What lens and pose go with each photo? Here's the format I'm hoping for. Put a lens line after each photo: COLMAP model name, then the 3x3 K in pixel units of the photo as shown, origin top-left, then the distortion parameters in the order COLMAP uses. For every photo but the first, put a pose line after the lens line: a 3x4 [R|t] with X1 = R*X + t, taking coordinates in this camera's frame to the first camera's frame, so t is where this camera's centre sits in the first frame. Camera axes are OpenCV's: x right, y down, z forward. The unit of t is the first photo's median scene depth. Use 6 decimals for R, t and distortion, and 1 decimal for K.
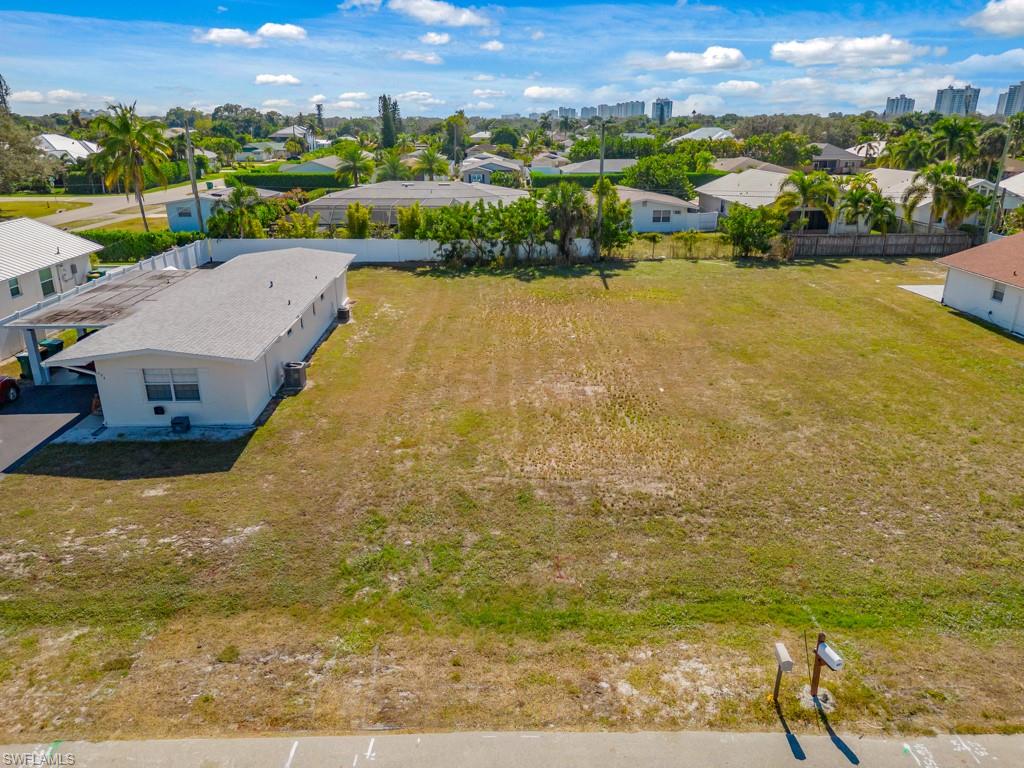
lens RADIAL K [[716.7, 0, 511.2], [0, 716.7, 380.5], [0, 0, 1]] dist [0.079181, -0.077197]
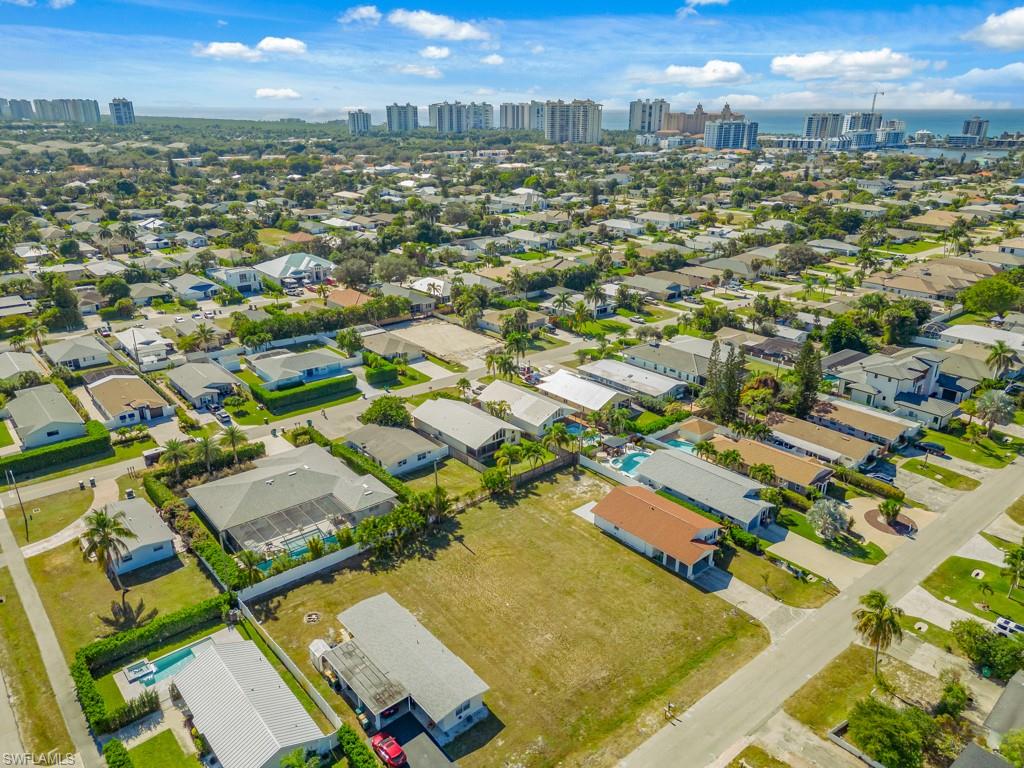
lens RADIAL K [[716.7, 0, 511.2], [0, 716.7, 380.5], [0, 0, 1]] dist [0.079181, -0.077197]
pose [[0.780911, -0.219790, 0.584696, -1.509029], [0.207242, 0.974195, 0.089415, -1.307296], [-0.589261, 0.051348, 0.806310, -1.355581]]
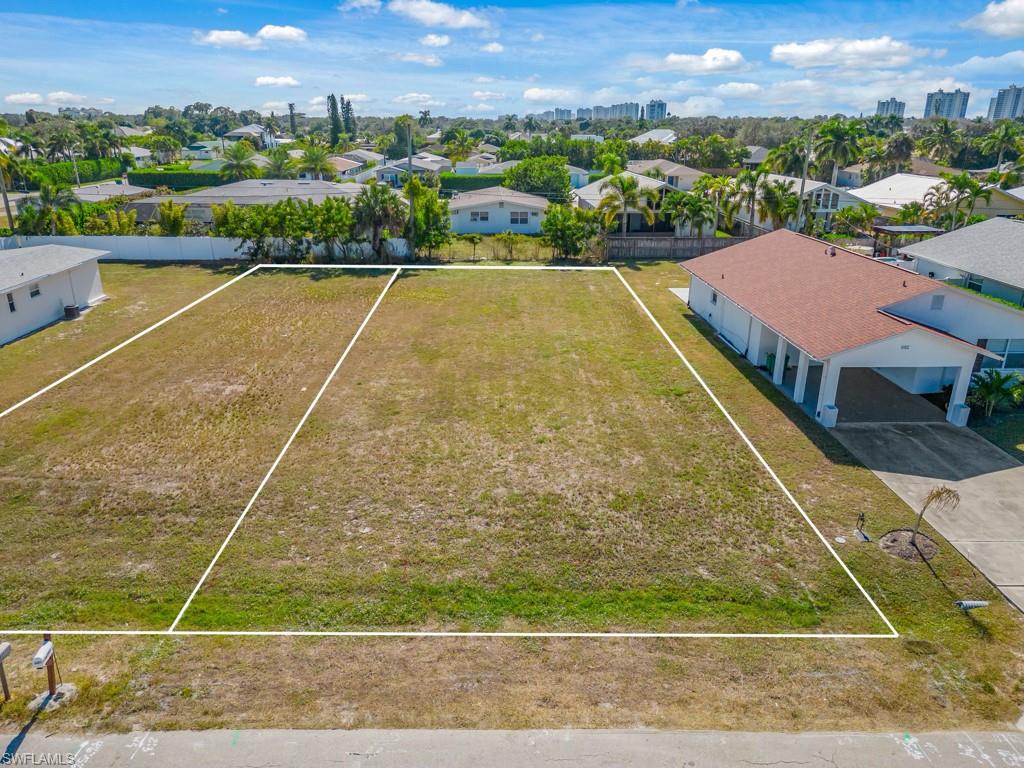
lens RADIAL K [[716.7, 0, 511.2], [0, 716.7, 380.5], [0, 0, 1]] dist [0.079181, -0.077197]
pose [[0.999985, 0.004895, 0.002646, 0.493794], [-0.004892, 0.999988, -0.000988, 0.000445], [-0.002650, 0.000975, 0.999996, -0.001479]]
